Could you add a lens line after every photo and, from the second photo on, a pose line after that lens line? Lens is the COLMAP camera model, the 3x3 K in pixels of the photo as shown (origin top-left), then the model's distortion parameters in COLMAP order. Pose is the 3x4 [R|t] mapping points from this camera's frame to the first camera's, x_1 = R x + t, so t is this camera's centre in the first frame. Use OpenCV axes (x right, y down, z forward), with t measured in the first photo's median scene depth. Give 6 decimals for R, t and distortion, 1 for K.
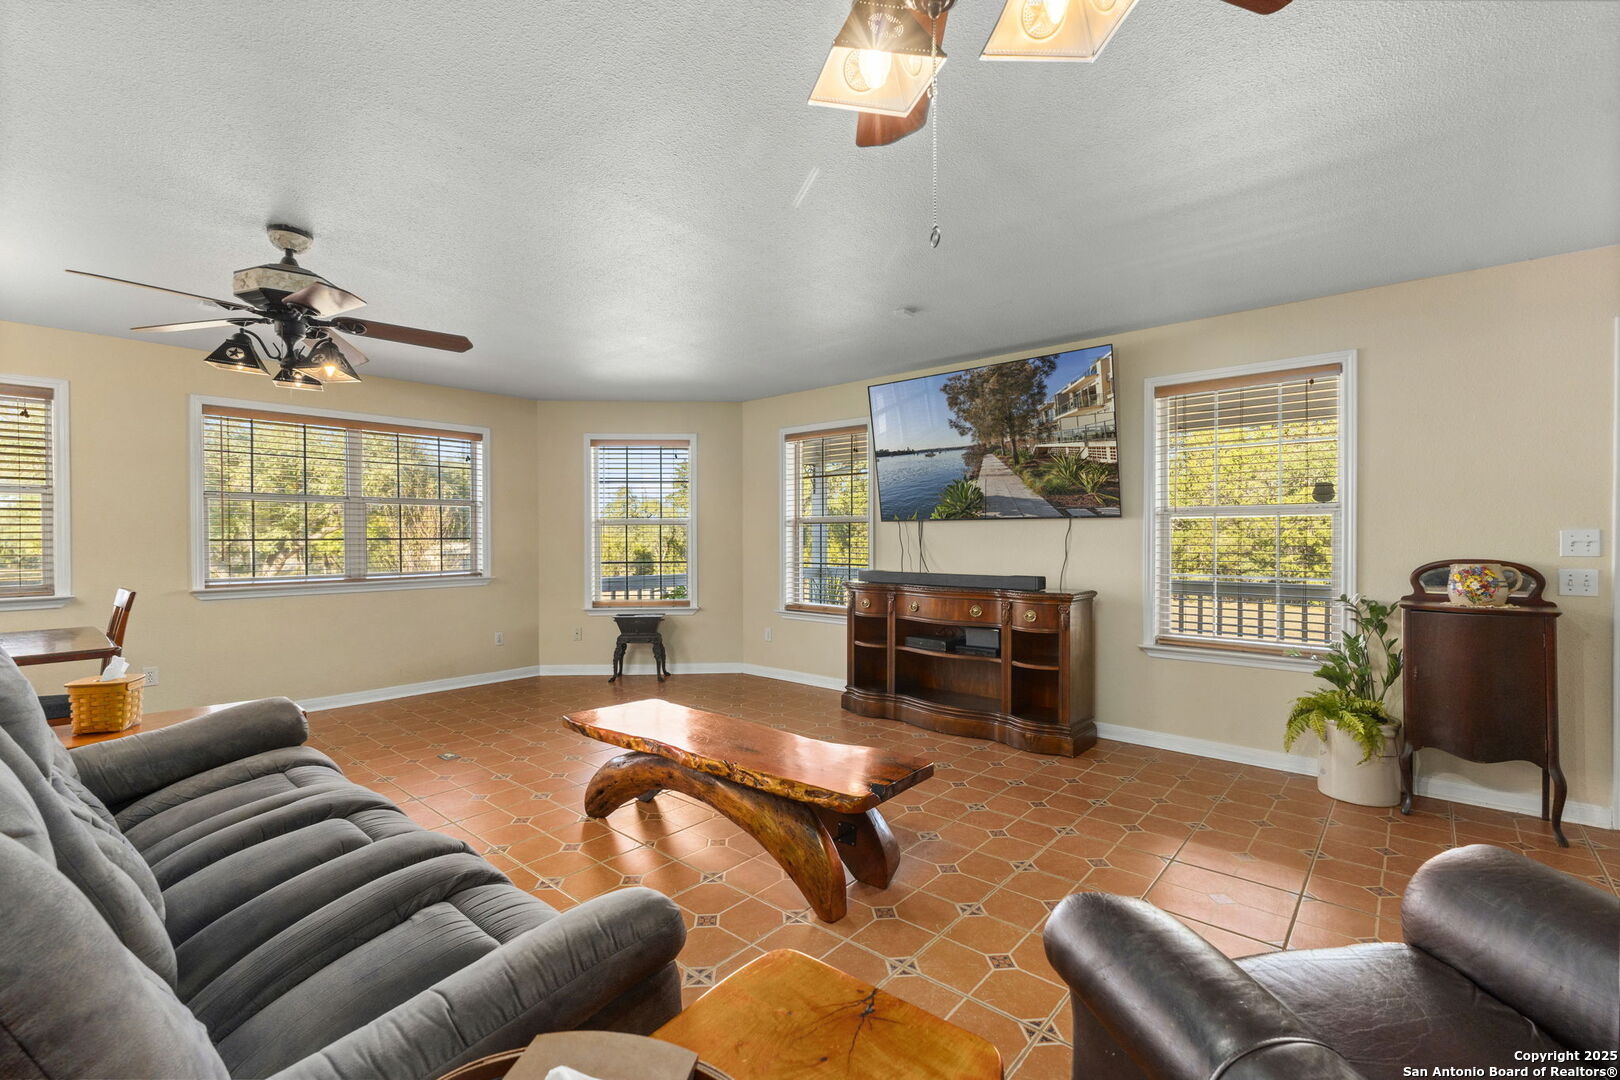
lens RADIAL K [[714.8, 0, 811.8], [0, 714.8, 536.9], [0, 0, 1]] dist [-0.002384, 0.000070]
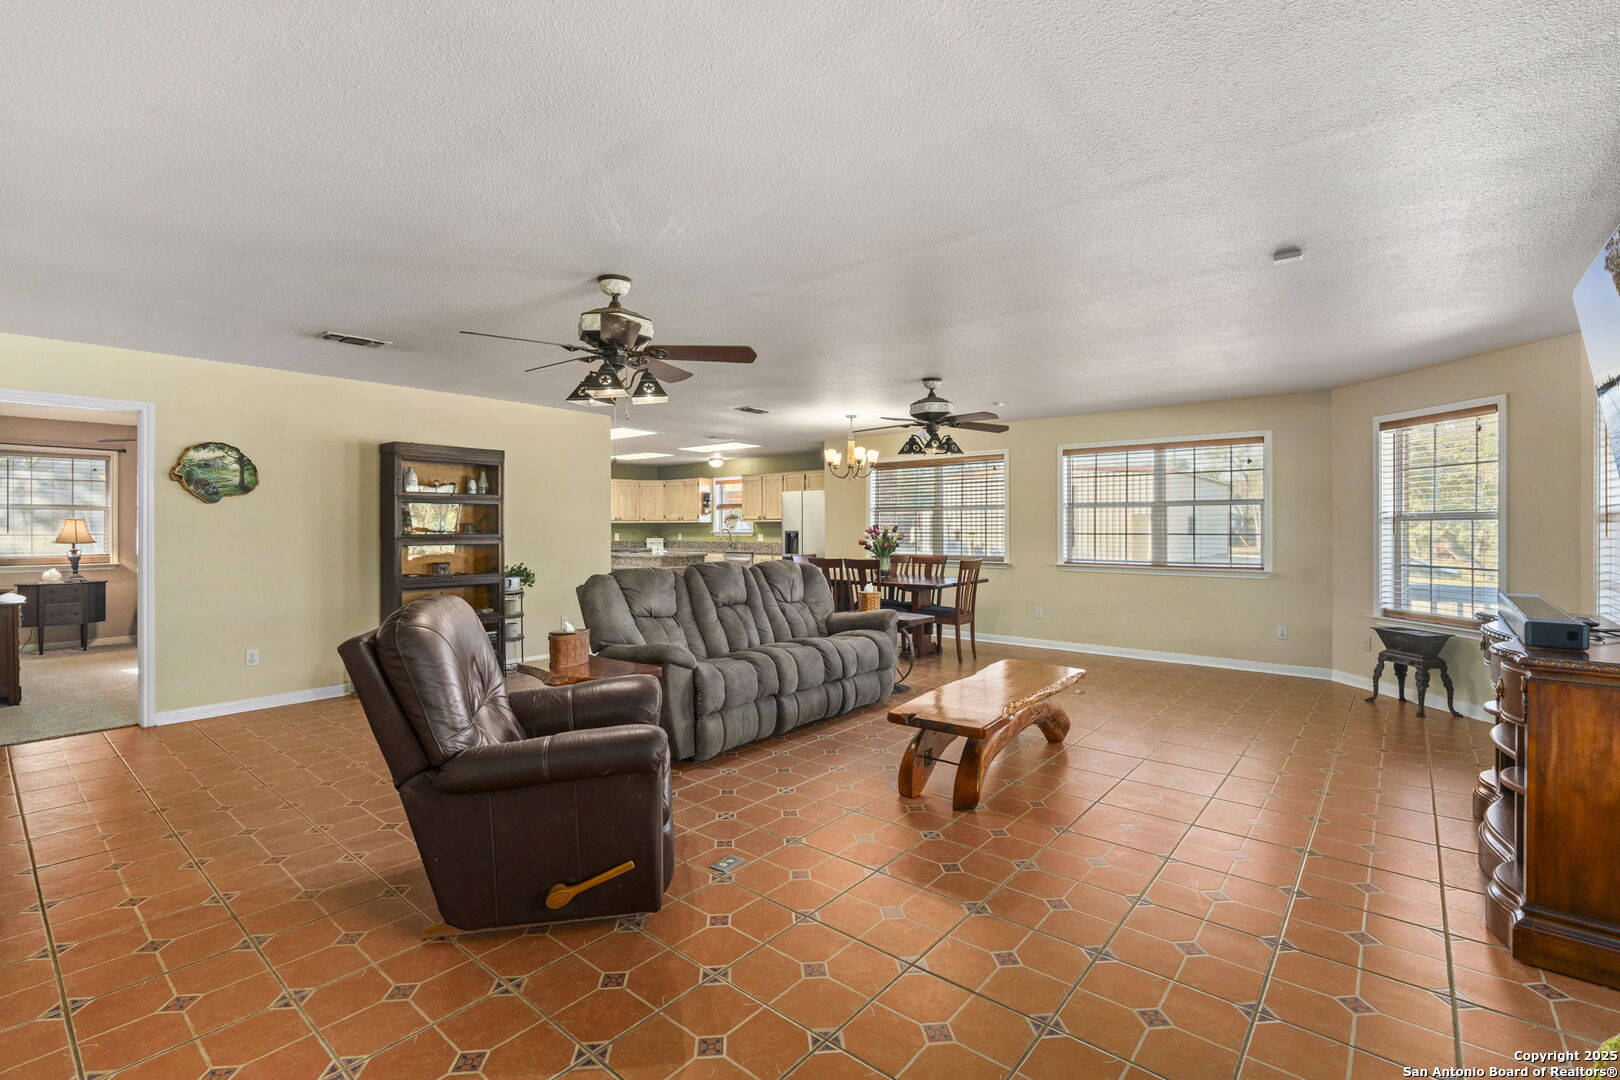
lens RADIAL K [[714.8, 0, 808.8], [0, 714.8, 532.4], [0, 0, 1]] dist [-0.002384, 0.000070]
pose [[0.016467, 0.013166, -0.999778, 0.777336], [-0.001828, 0.999912, 0.013138, -0.019991], [0.999863, 0.001611, 0.016490, 0.396680]]
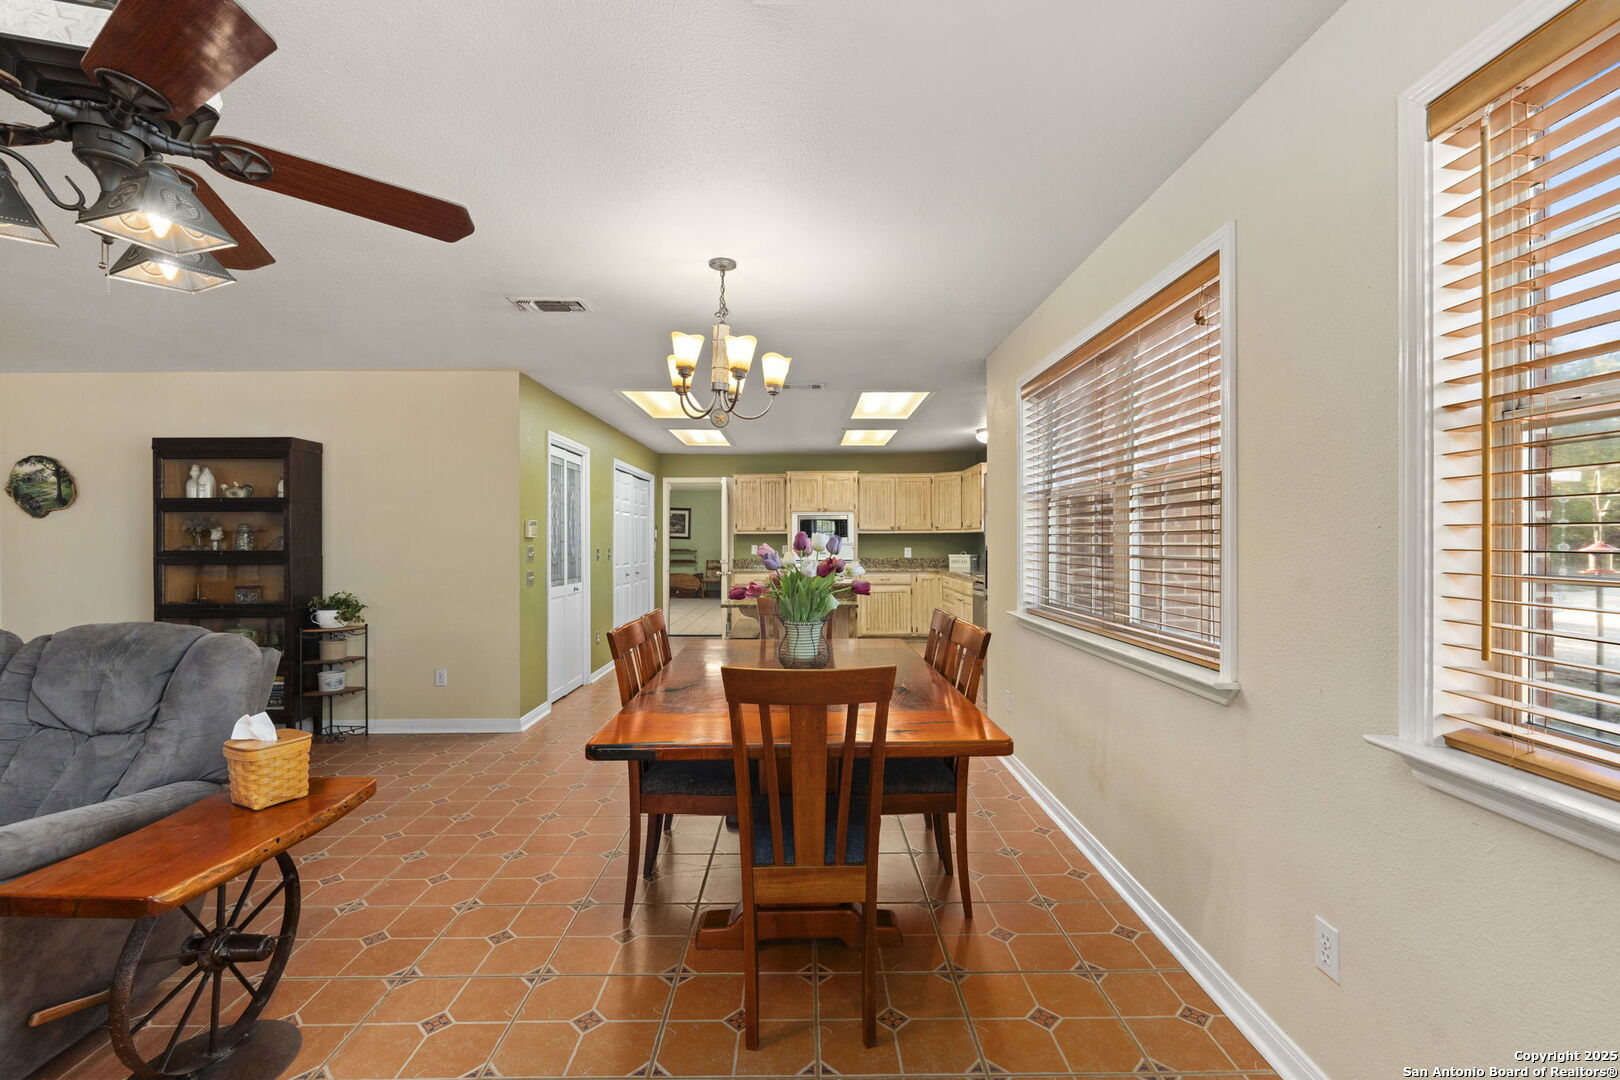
lens RADIAL K [[714.8, 0, 795.2], [0, 714.8, 541.0], [0, 0, 1]] dist [-0.002384, 0.000070]
pose [[-0.751724, 0.010089, -0.659401, -0.442204], [0.006115, 0.999947, 0.008327, -0.015259], [0.659450, 0.002227, -0.751745, 1.046934]]
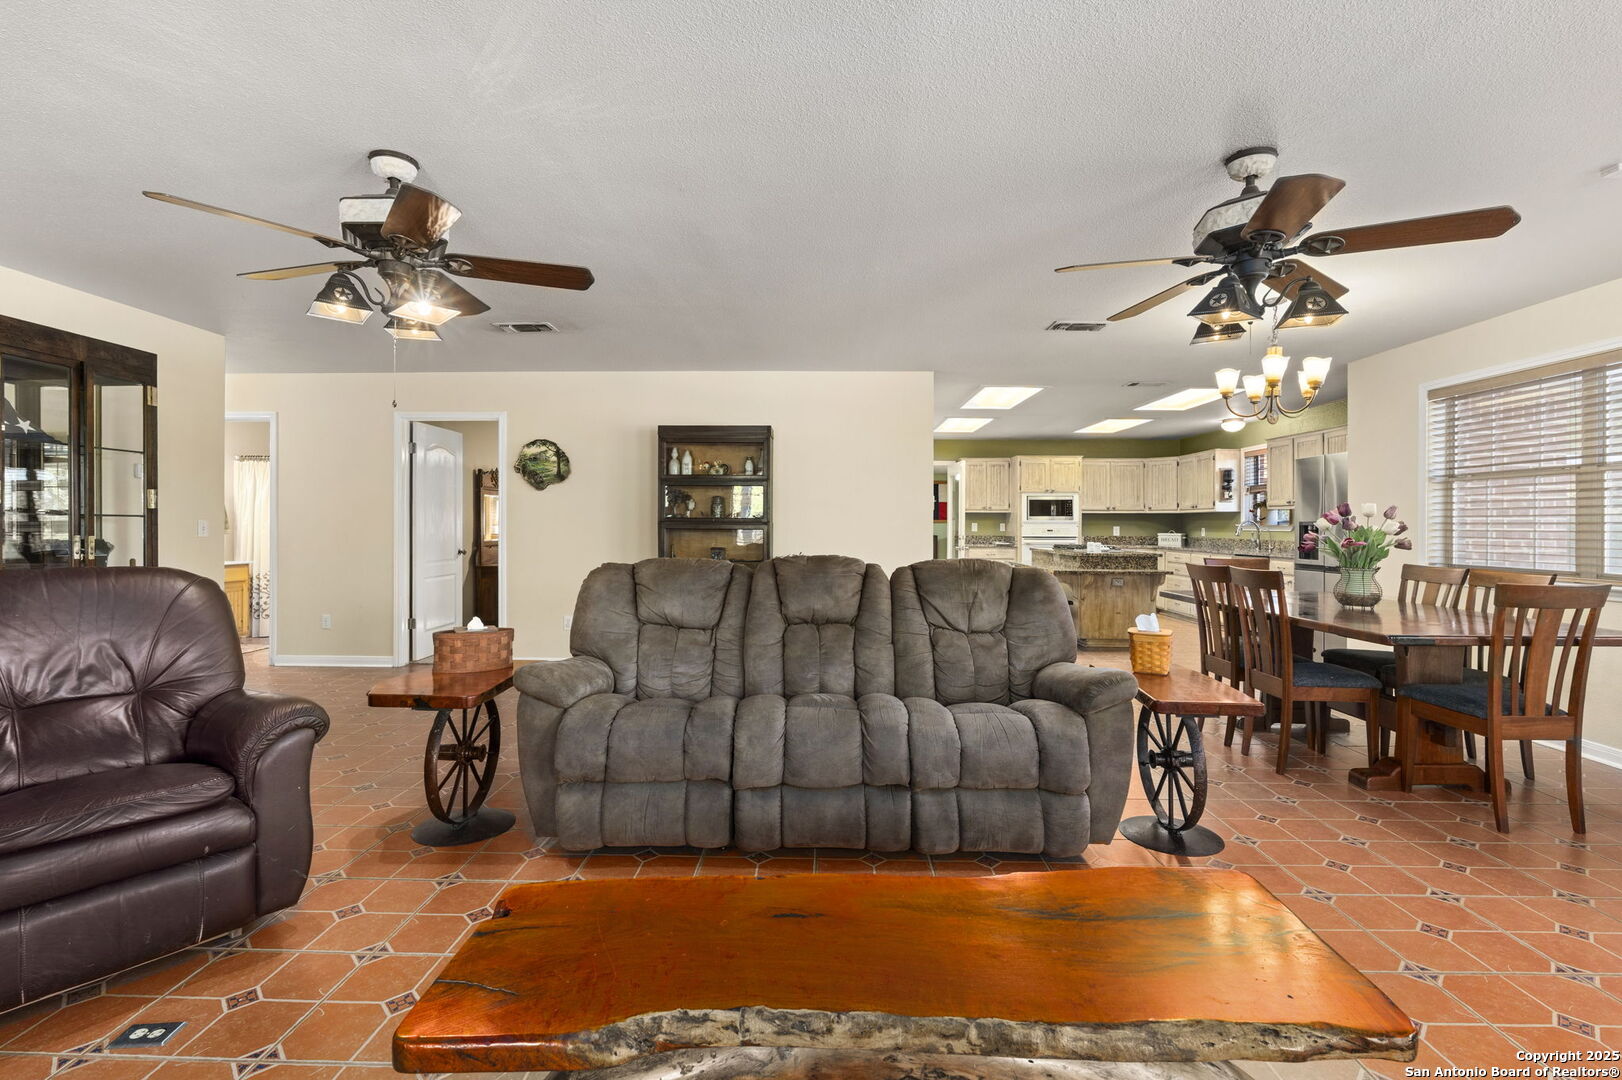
lens RADIAL K [[715.7, 0, 809.7], [0, 715.7, 526.4], [0, 0, 1]] dist [-0.002384, 0.000070]
pose [[-0.772375, 0.003934, -0.635155, 0.145908], [-0.003338, 0.999942, 0.010252, 0.003013], [0.635158, 0.010039, -0.772317, 0.831506]]
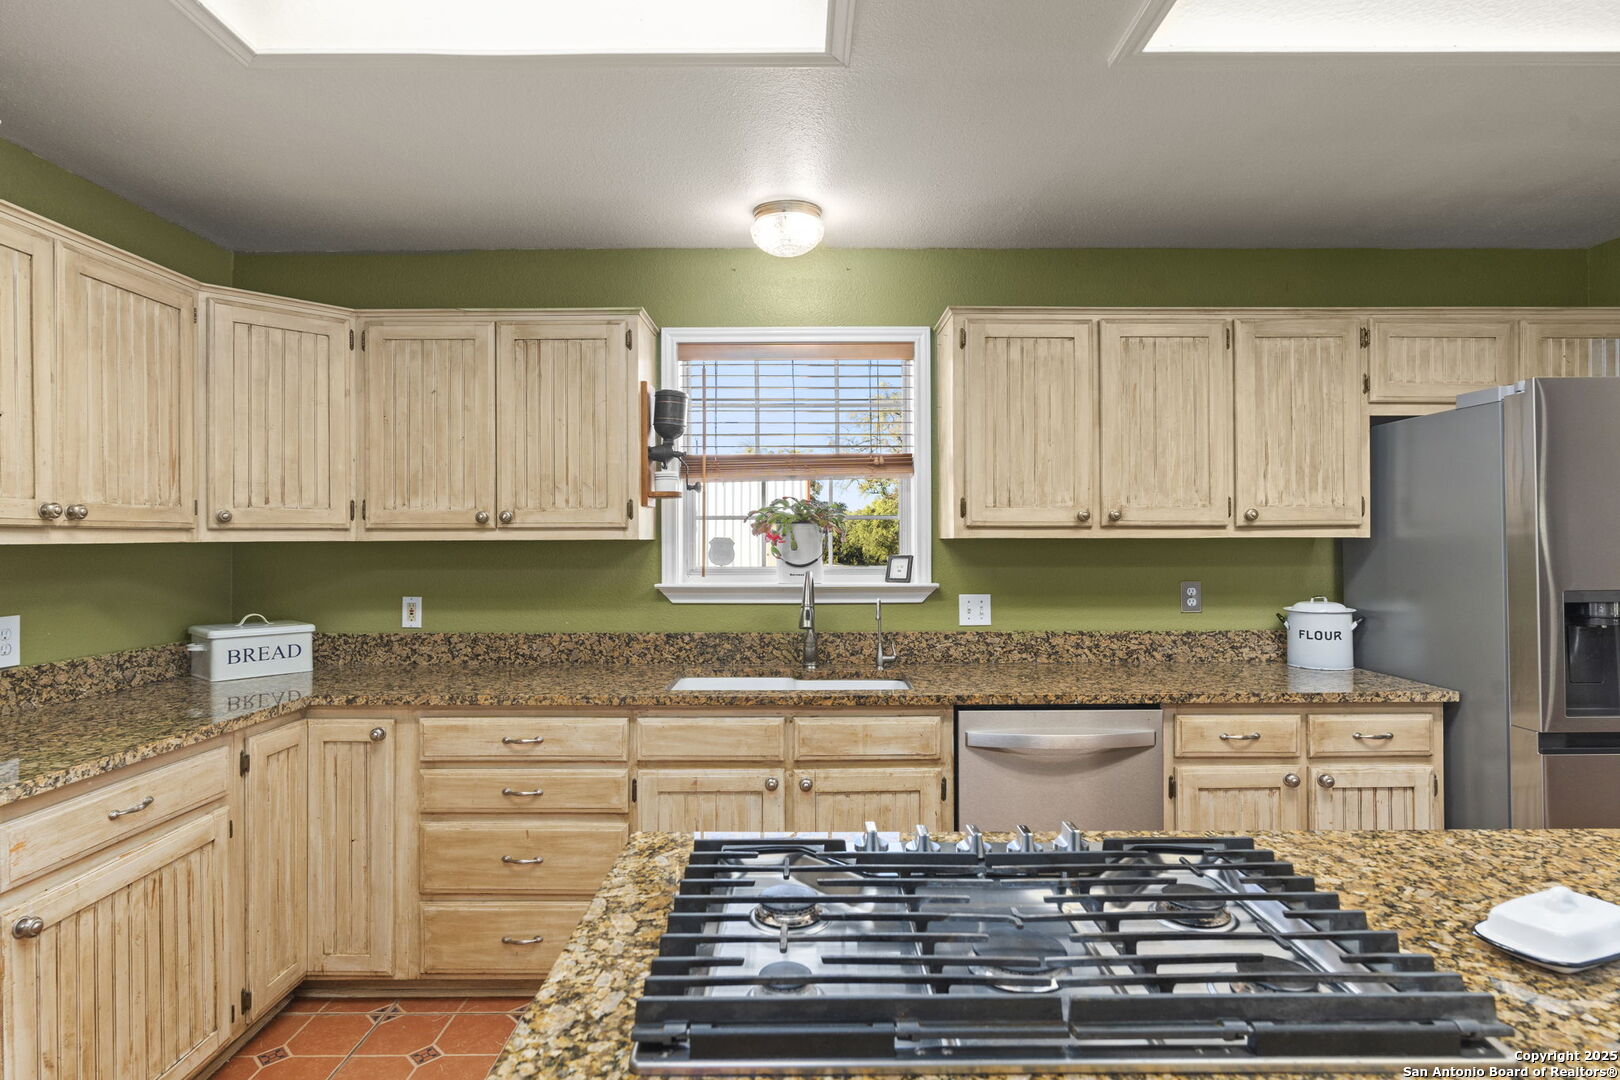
lens RADIAL K [[844.2, 0, 817.5], [0, 844.2, 540.1], [0, 0, 1]] dist [-0.006177, -0.000537]
pose [[0.655871, 0.003602, -0.754864, -1.404714], [-0.003351, 0.999993, 0.001860, -0.023157], [0.754865, 0.001310, 0.655879, -0.284566]]
